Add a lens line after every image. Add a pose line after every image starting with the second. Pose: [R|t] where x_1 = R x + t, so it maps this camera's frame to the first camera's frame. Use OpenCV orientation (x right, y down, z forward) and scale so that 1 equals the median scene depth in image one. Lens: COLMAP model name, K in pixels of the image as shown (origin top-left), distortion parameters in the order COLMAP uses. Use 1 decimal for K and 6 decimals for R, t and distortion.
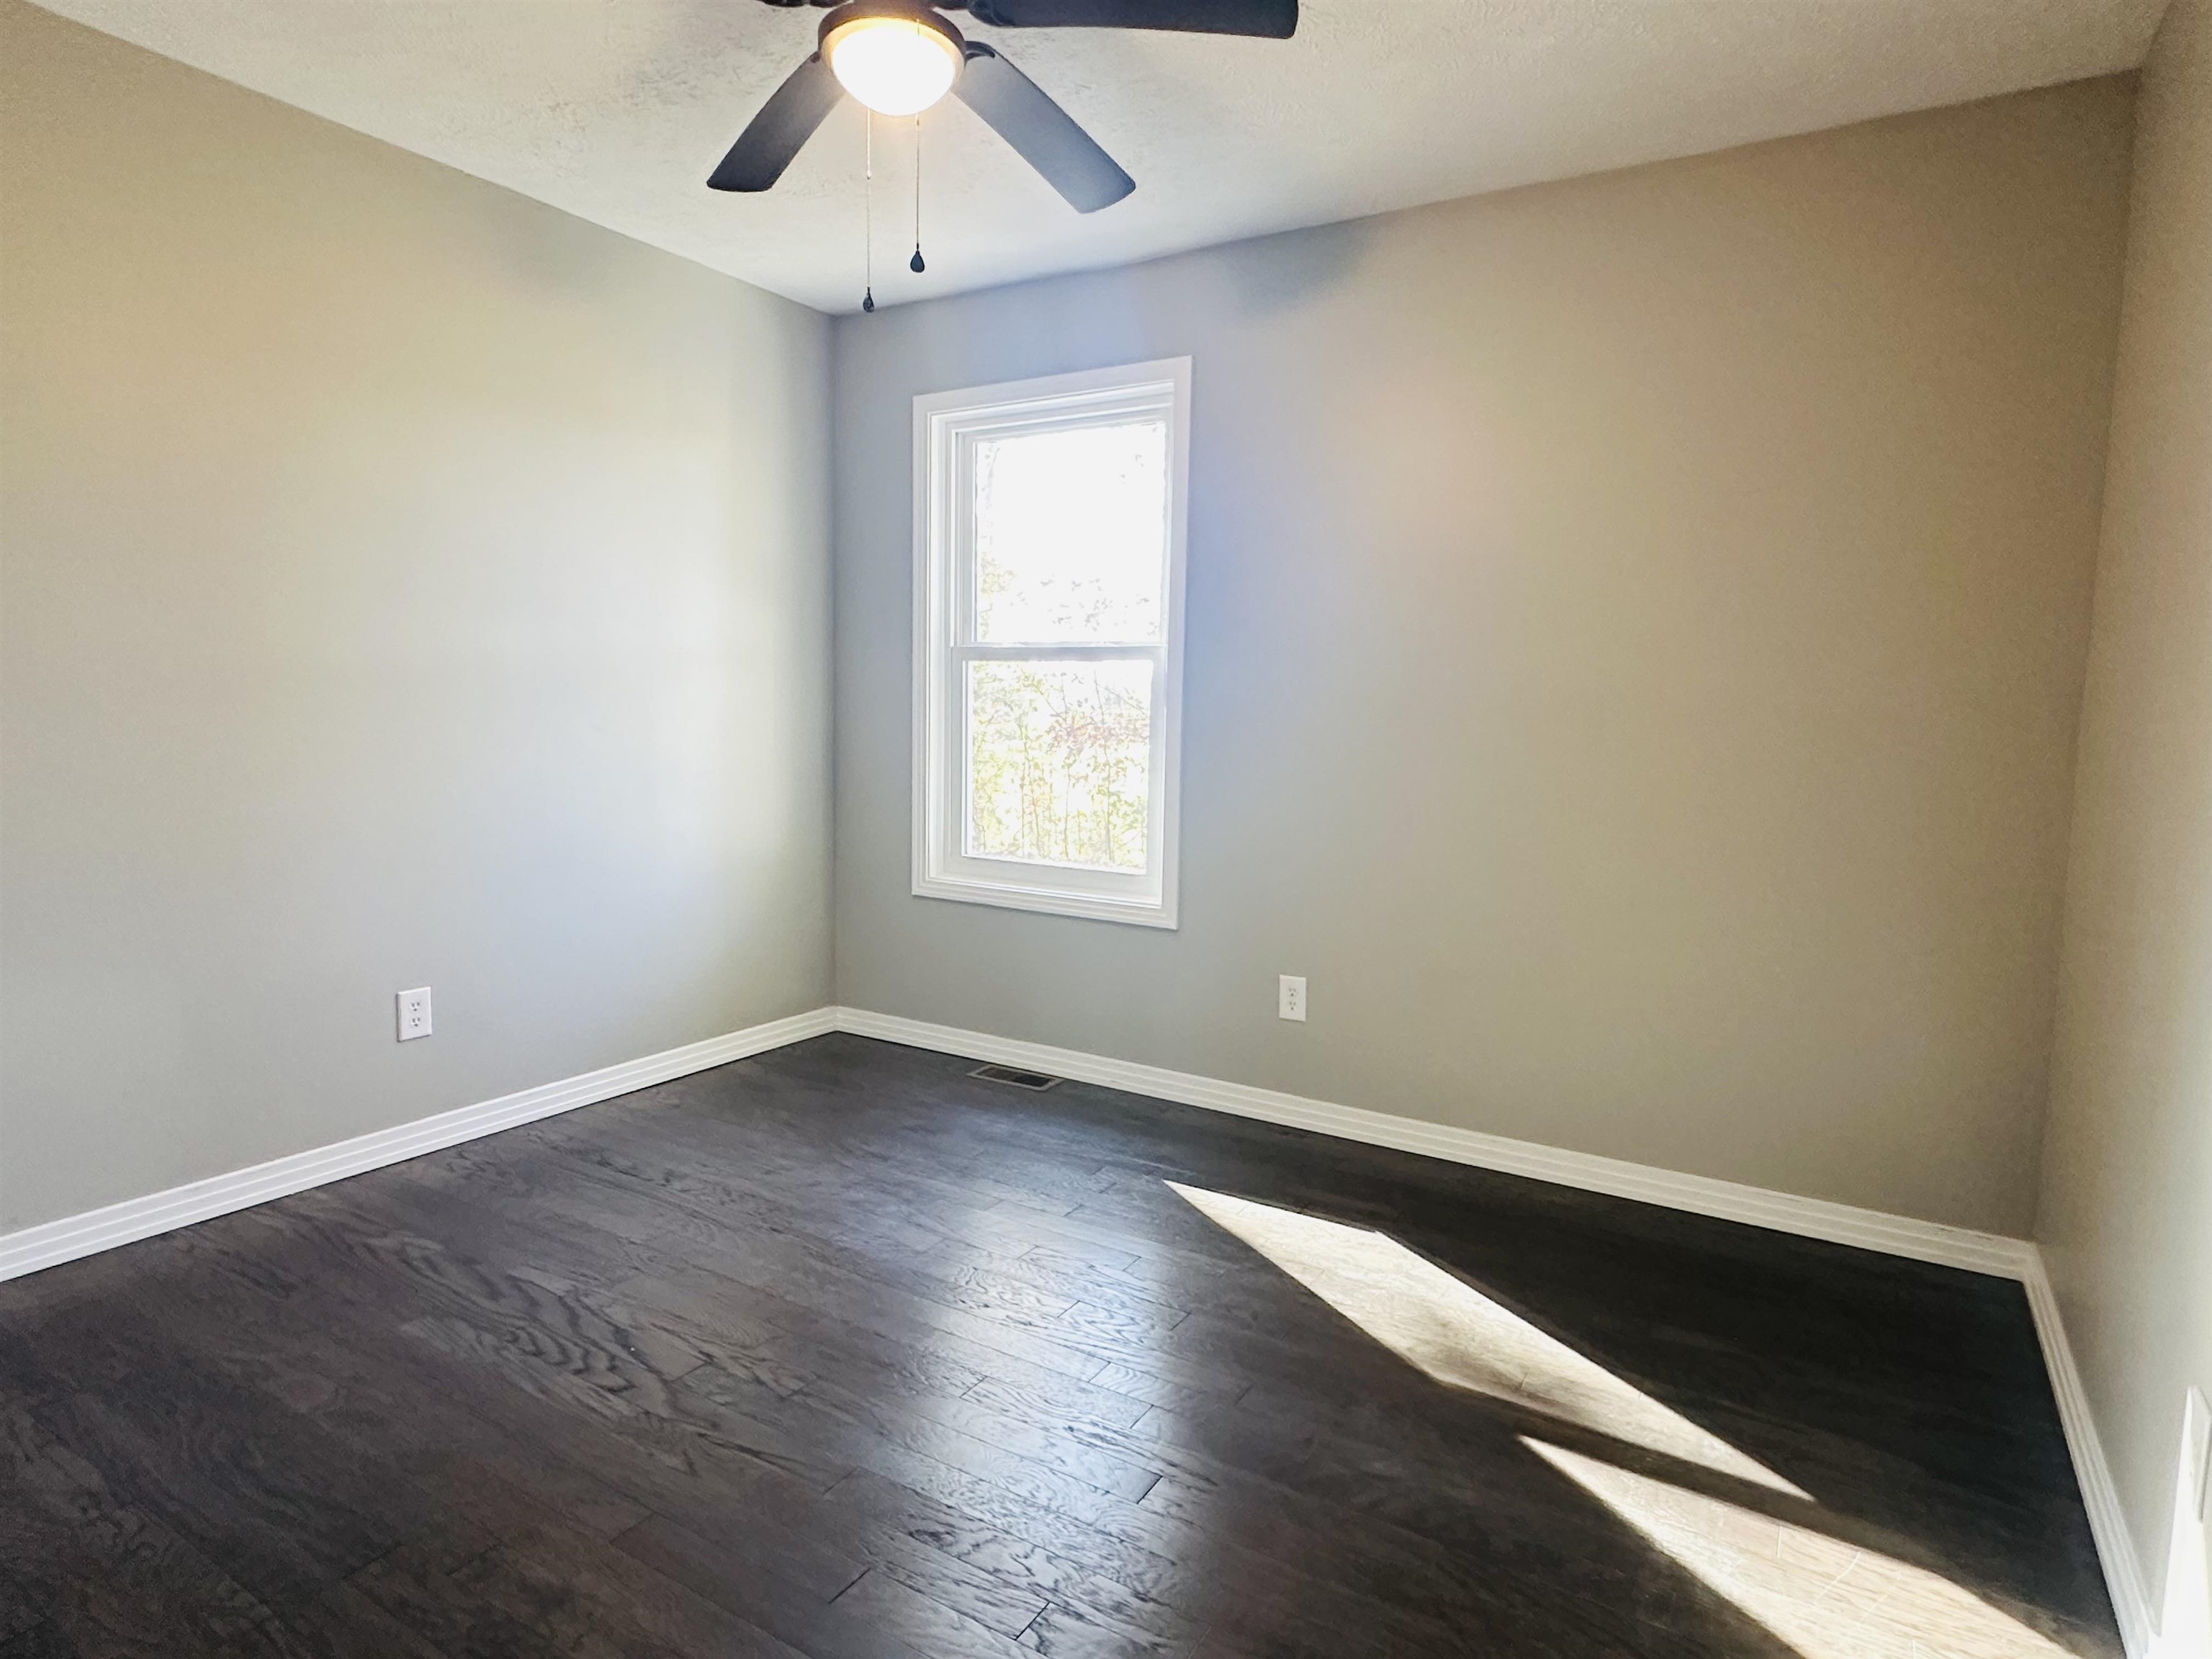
lens RADIAL K [[1227.9, 0, 1085.7], [0, 1227.9, 823.8], [0, 0, 1]] dist [-0.000856, 0.001117]
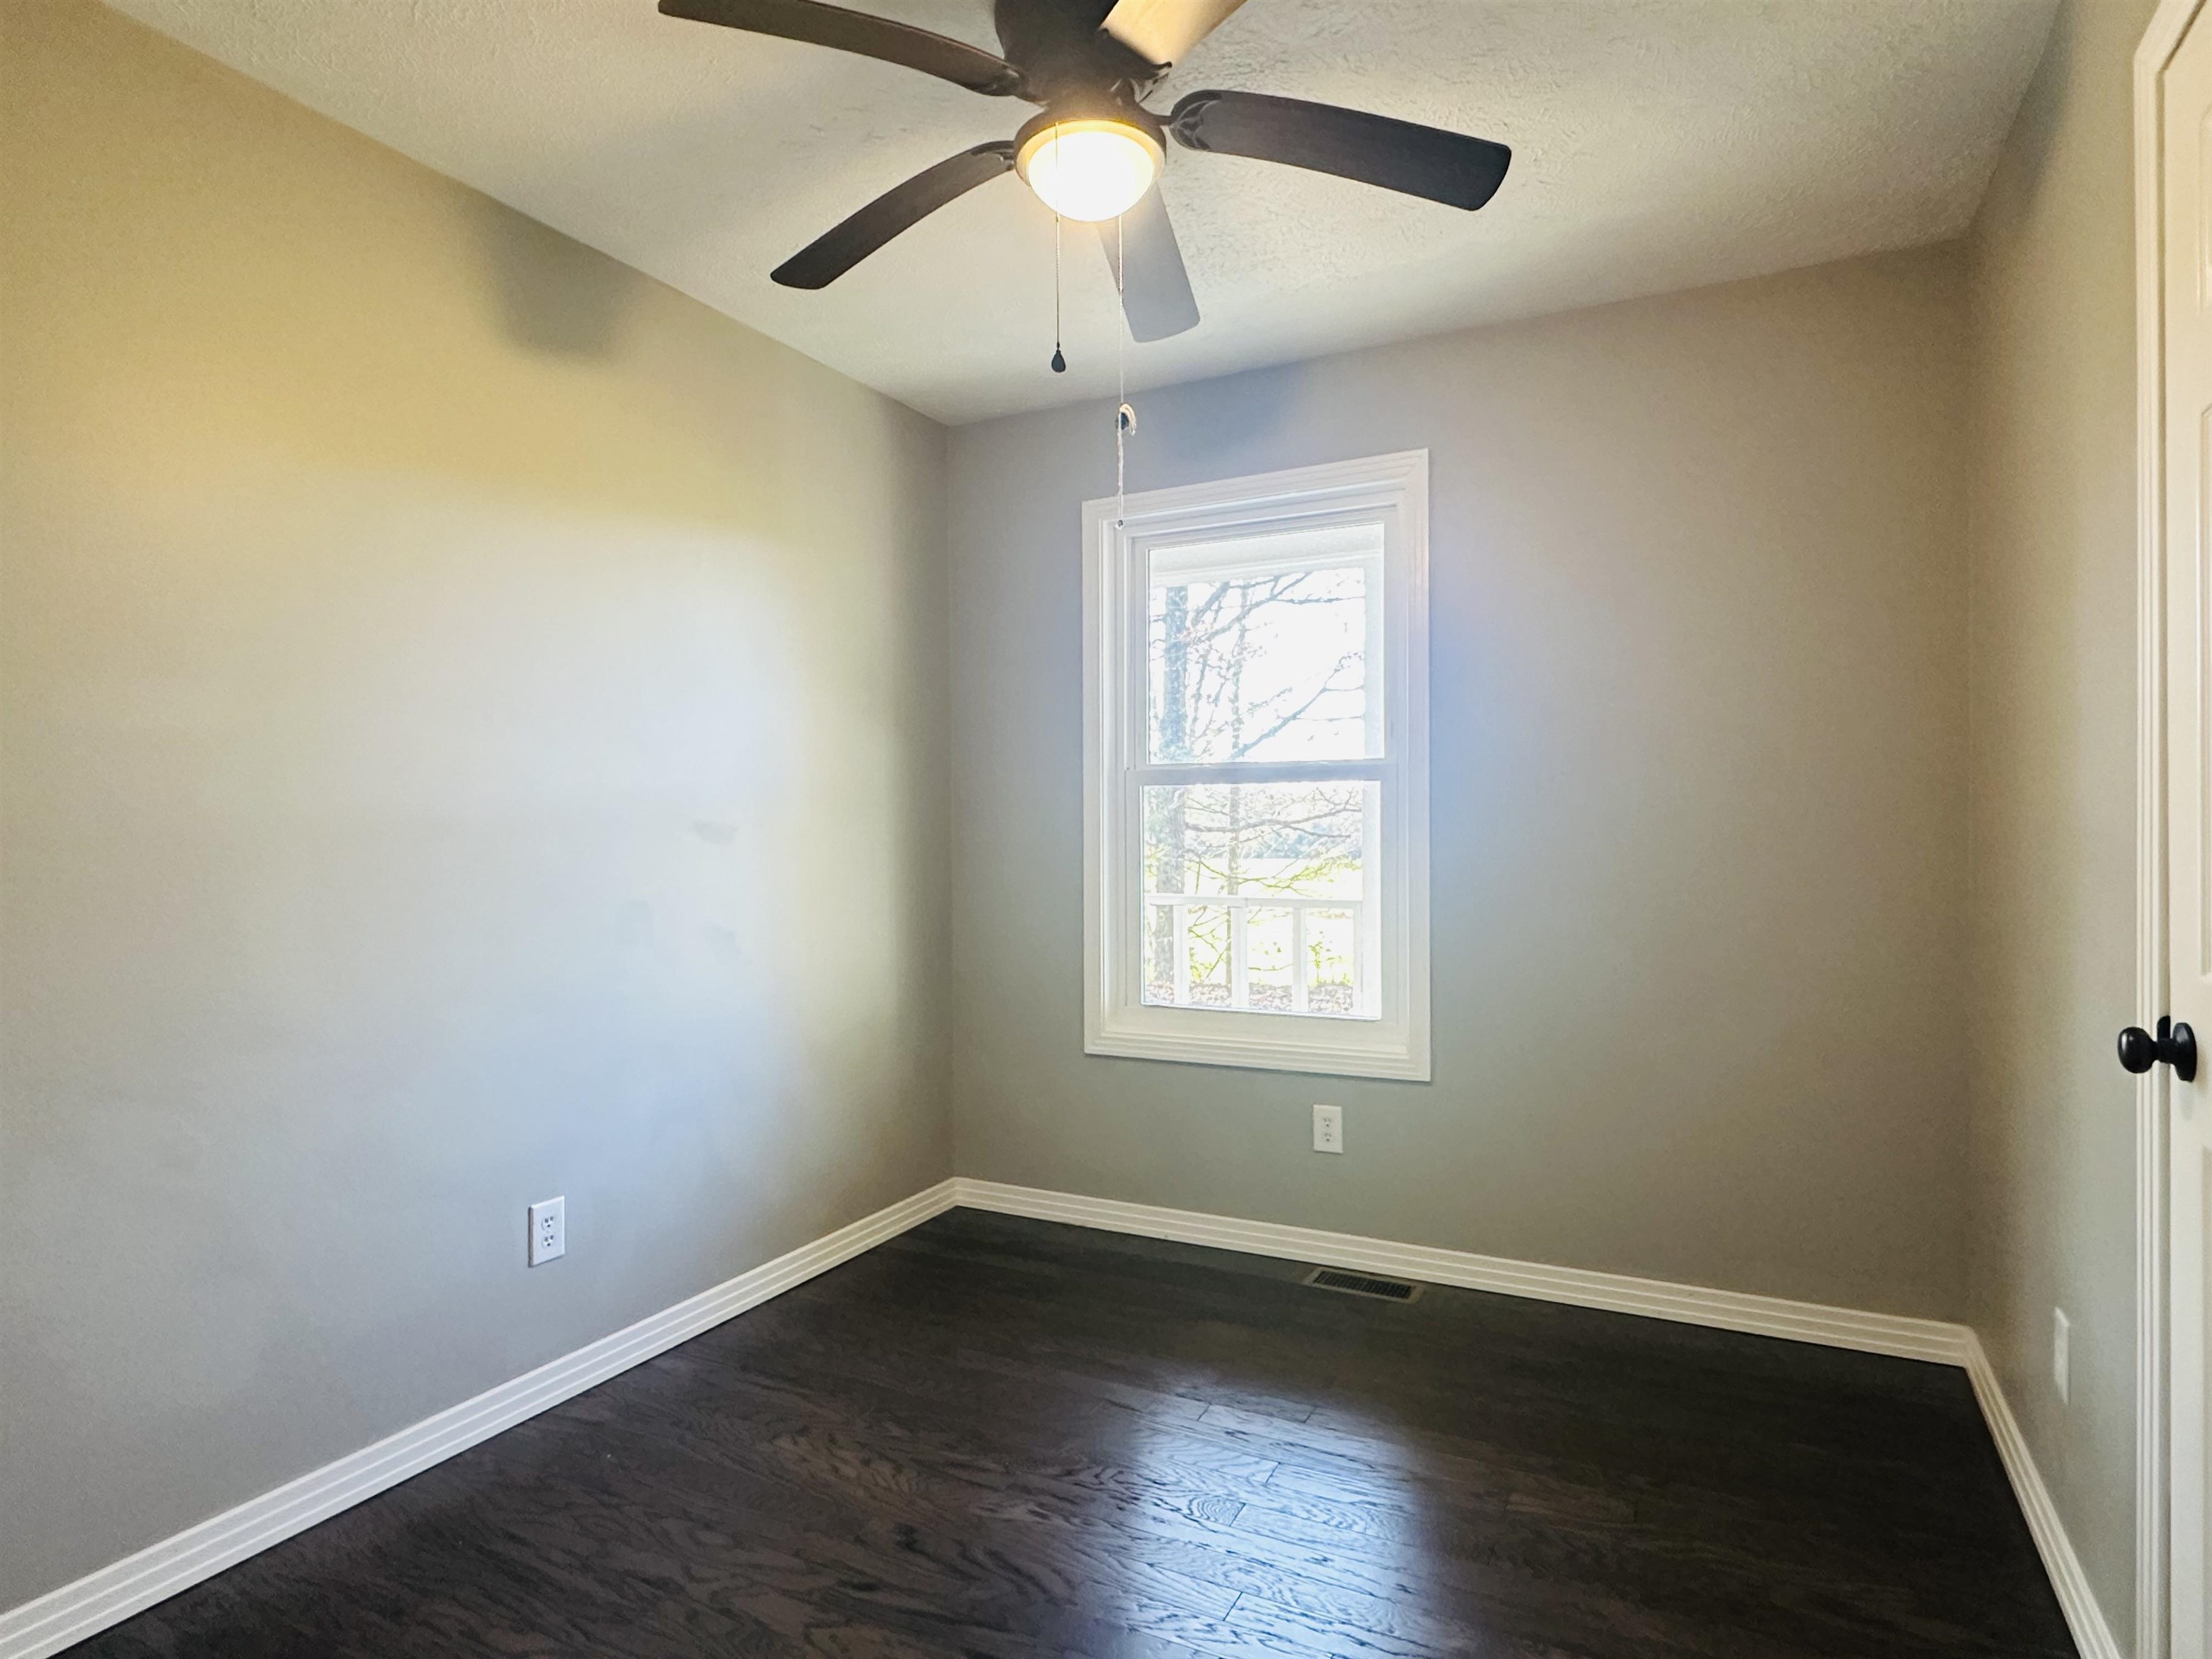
lens RADIAL K [[1227.9, 0, 1122.9], [0, 1227.9, 838.4], [0, 0, 1]] dist [-0.000856, 0.001117]
pose [[0.996235, -0.028824, 0.081767, -0.182005], [0.036014, 0.995482, -0.087857, -0.015734], [-0.078865, 0.090471, 0.992772, 0.110717]]
